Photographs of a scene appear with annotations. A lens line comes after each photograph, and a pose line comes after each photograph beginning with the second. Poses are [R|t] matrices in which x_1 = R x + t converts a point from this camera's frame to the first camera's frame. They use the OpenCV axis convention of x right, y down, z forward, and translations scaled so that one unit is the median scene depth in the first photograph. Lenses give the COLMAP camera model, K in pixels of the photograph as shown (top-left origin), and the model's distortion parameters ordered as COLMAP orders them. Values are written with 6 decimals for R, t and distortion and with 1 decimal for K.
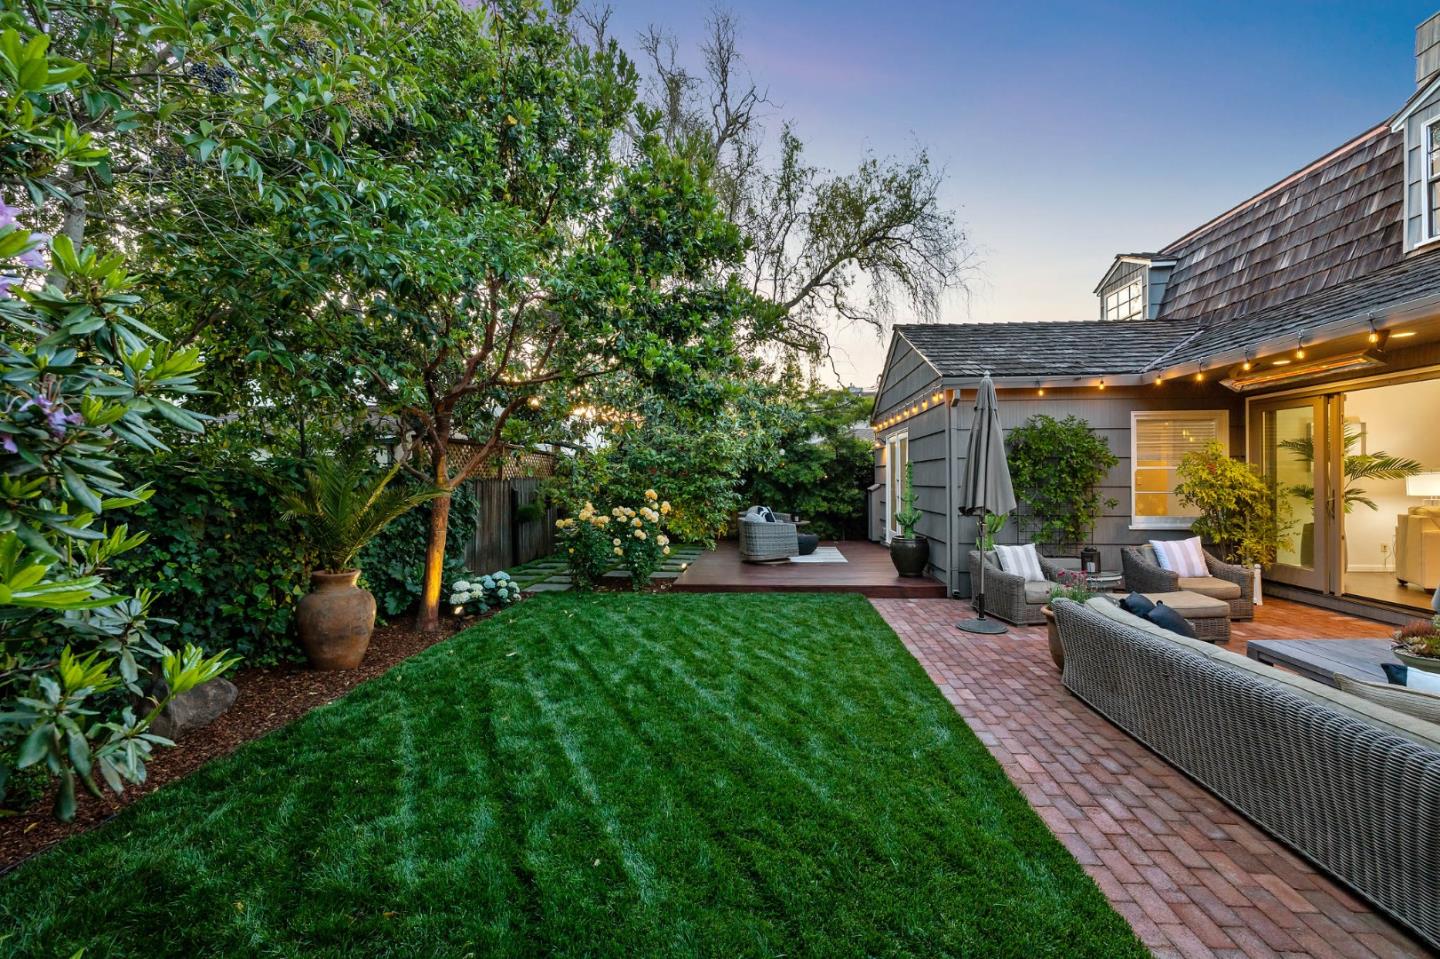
lens RADIAL K [[606.6, 0, 728.2], [0, 606.6, 475.7], [0, 0, 1]] dist [0.002354, -0.000461]
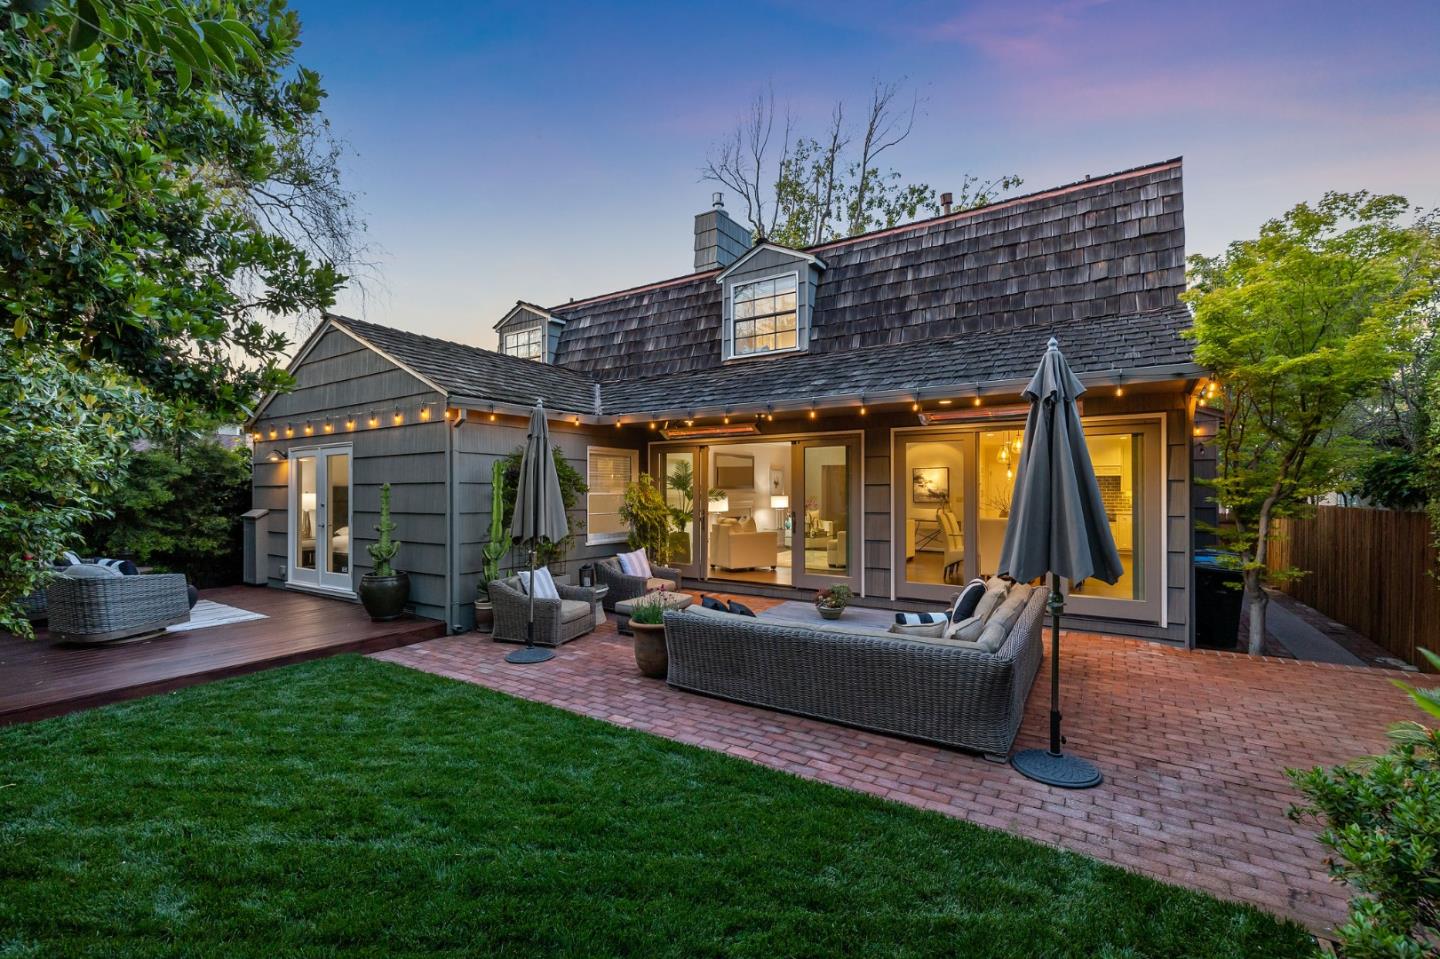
lens RADIAL K [[606.6, 0, 729.7], [0, 606.6, 485.0], [0, 0, 1]] dist [0.002354, -0.000461]
pose [[0.474828, 0.014593, 0.879958, -0.244734], [-0.004625, 0.999890, -0.014087, -0.014287], [-0.880066, 0.002619, 0.474843, 0.193862]]
